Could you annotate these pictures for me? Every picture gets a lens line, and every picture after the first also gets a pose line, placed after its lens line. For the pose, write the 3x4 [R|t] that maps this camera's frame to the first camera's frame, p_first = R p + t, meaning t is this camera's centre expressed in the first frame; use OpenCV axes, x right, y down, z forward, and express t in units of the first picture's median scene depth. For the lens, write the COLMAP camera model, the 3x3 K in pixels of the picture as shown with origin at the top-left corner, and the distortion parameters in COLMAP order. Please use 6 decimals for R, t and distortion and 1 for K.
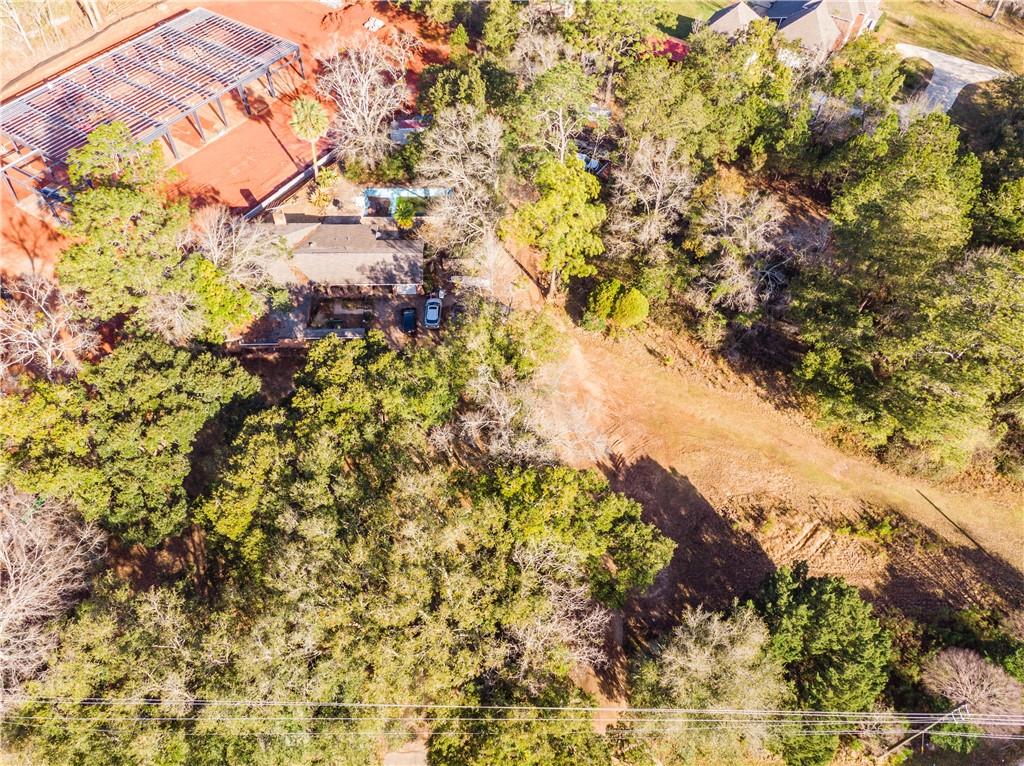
lens RADIAL K [[755.7, 0, 512.5], [0, 755.7, 385.2], [0, 0, 1]] dist [0.027170, 0.025165]
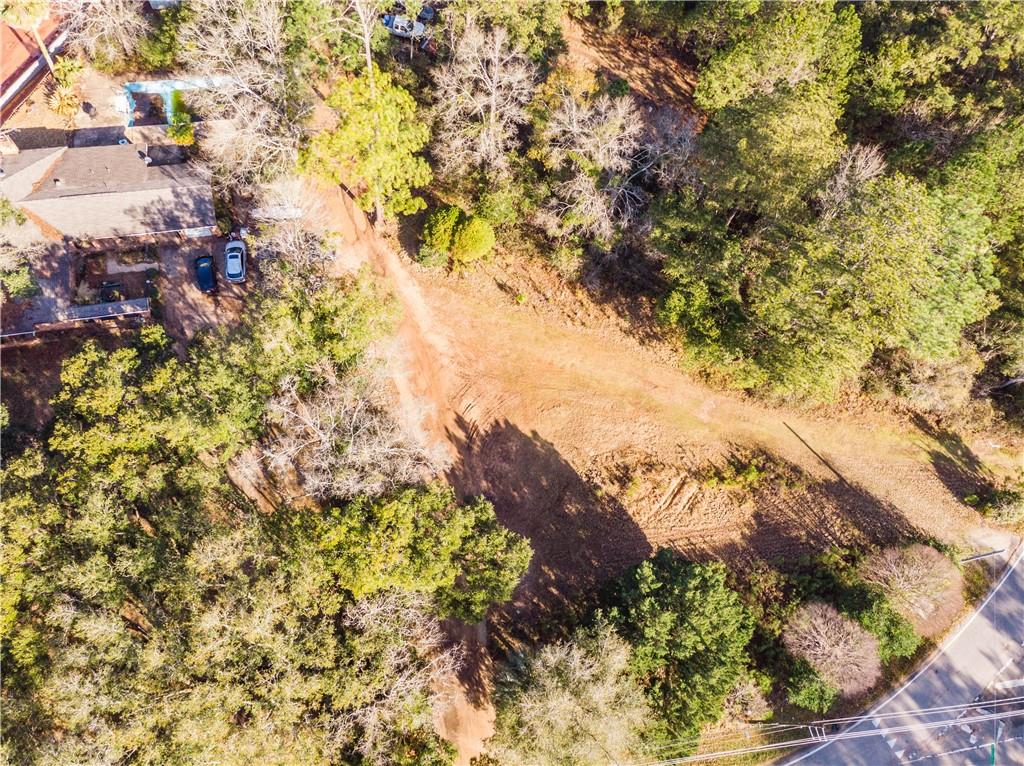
lens RADIAL K [[755.7, 0, 512.5], [0, 755.7, 385.2], [0, 0, 1]] dist [0.027170, 0.025165]
pose [[0.985953, -0.117793, 0.118409, 0.083427], [0.082565, 0.960008, 0.267521, -0.175436], [-0.145185, -0.253987, 0.956249, 0.145343]]
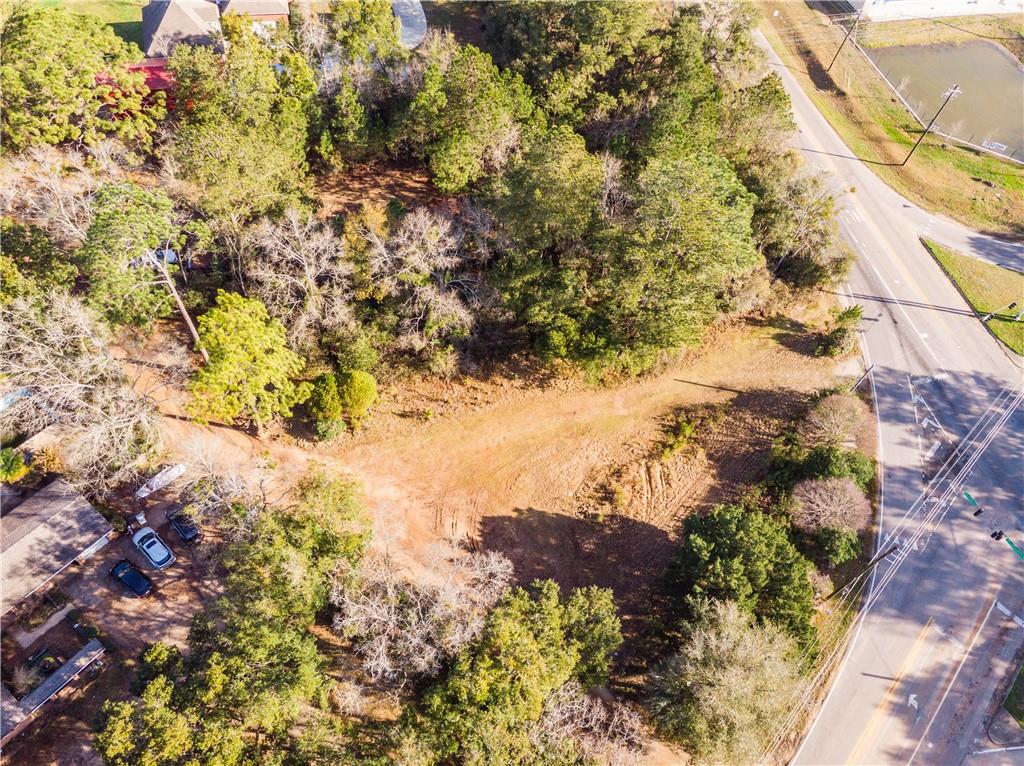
lens RADIAL K [[755.7, 0, 512.5], [0, 755.7, 385.2], [0, 0, 1]] dist [0.027170, 0.025165]
pose [[0.674591, -0.595041, 0.436868, -0.106860], [0.538751, 0.801439, 0.259695, -0.249875], [-0.504652, 0.060175, 0.861223, 0.161266]]
